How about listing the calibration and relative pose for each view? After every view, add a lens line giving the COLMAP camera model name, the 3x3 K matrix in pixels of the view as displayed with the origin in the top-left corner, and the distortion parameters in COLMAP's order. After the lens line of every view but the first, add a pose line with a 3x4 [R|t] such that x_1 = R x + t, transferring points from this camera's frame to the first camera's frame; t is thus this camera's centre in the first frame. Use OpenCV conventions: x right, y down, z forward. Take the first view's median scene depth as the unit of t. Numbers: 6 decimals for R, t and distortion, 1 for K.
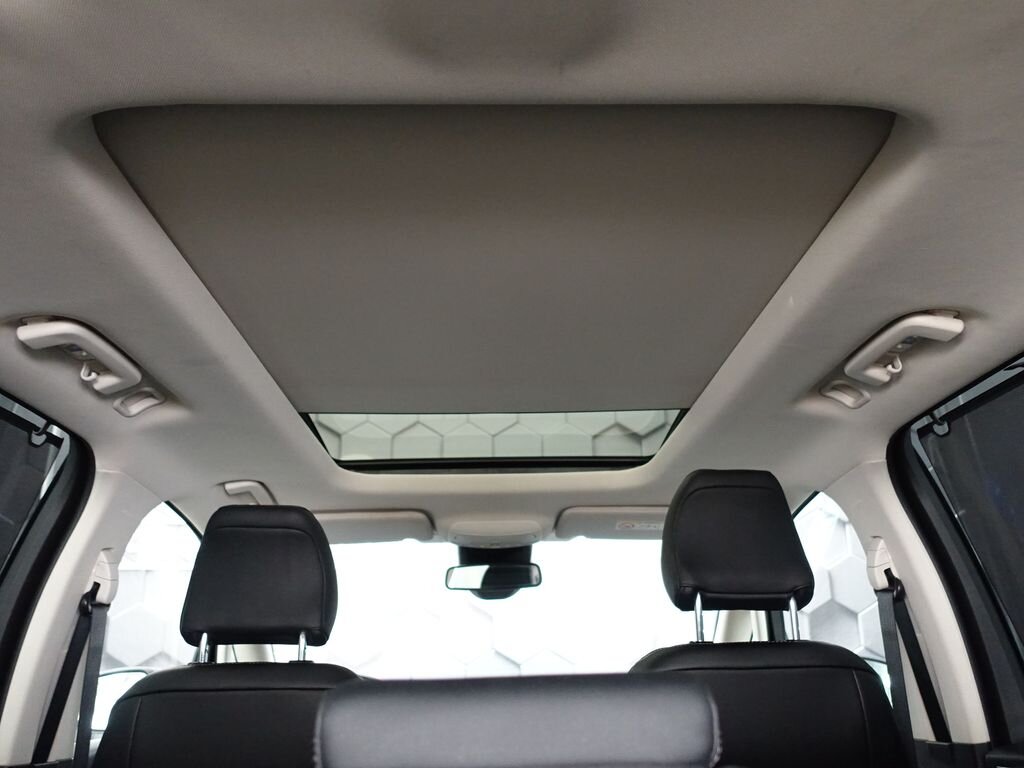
lens RADIAL K [[790.5, 0, 512.0], [0, 790.5, 384.0], [0, 0, 1]] dist [0.015334, -0.001574]
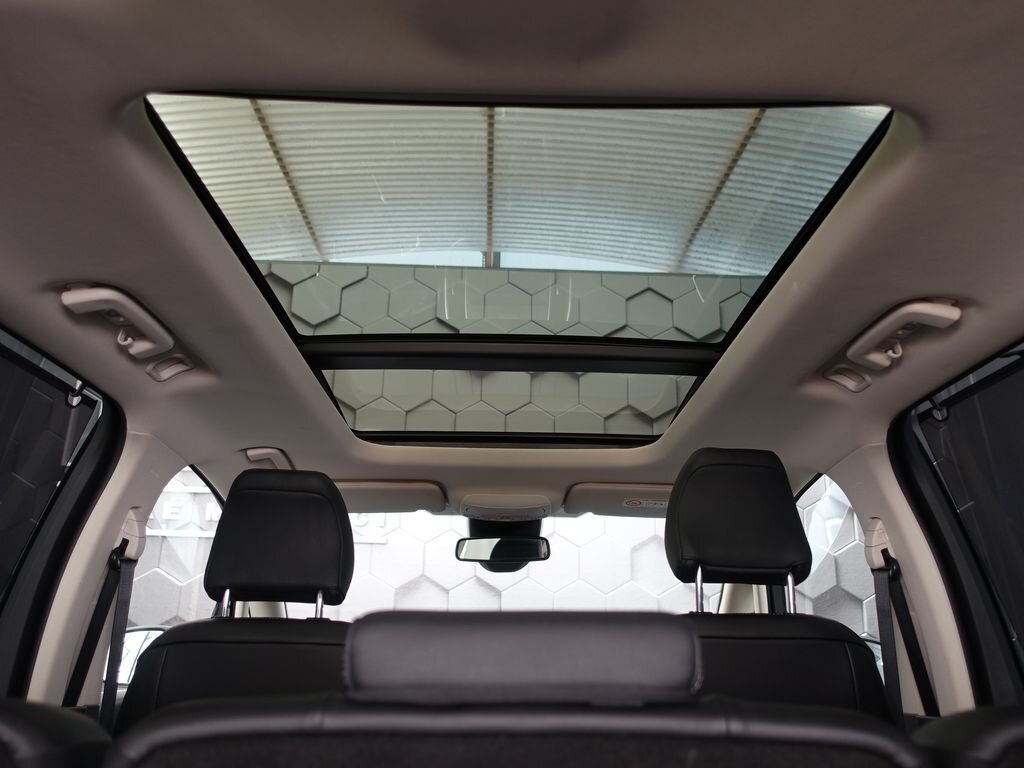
lens RADIAL K [[792.4, 0, 512.0], [0, 792.4, 384.0], [0, 0, 1]] dist [0.004929, 0.017980]
pose [[0.999503, 0.026736, -0.016690, 0.000183], [-0.026333, 0.999368, 0.023891, 0.006866], [0.017318, -0.023439, 0.999575, -0.038295]]
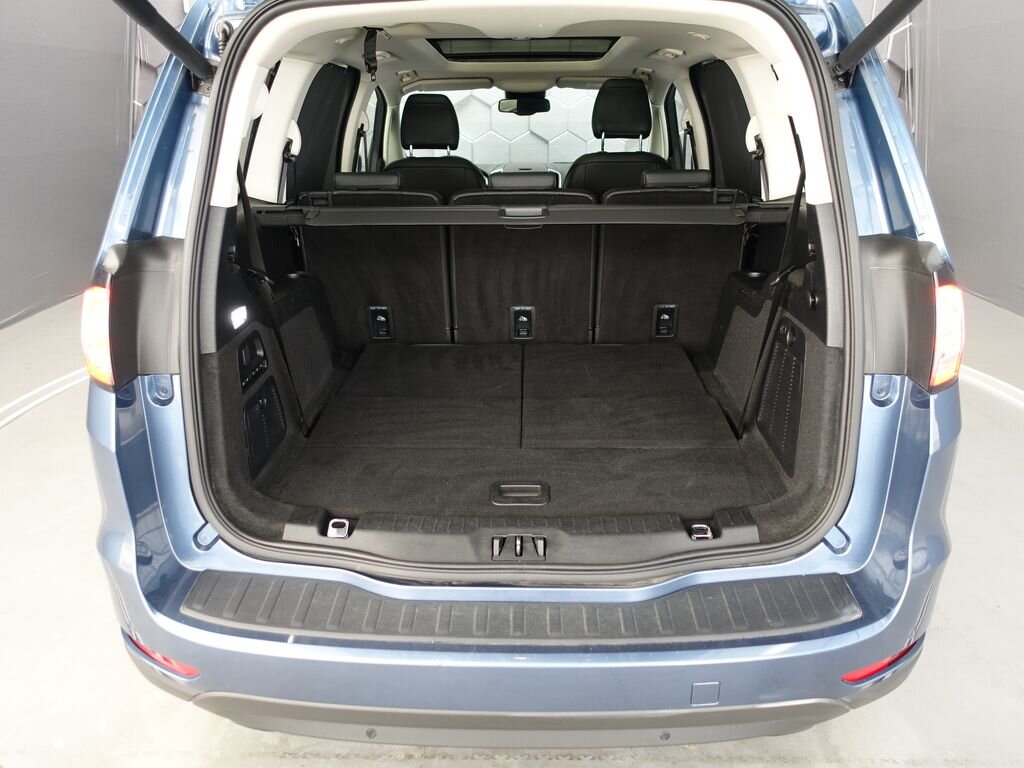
lens RADIAL K [[719.9, 0, 512.0], [0, 719.9, 384.0], [0, 0, 1]] dist [-0.082347, 0.001415]
pose [[0.998793, 0.027354, -0.040794, 0.059126], [0.004232, 0.779546, 0.626331, -0.517793], [0.048933, -0.625747, 0.778489, -1.248565]]
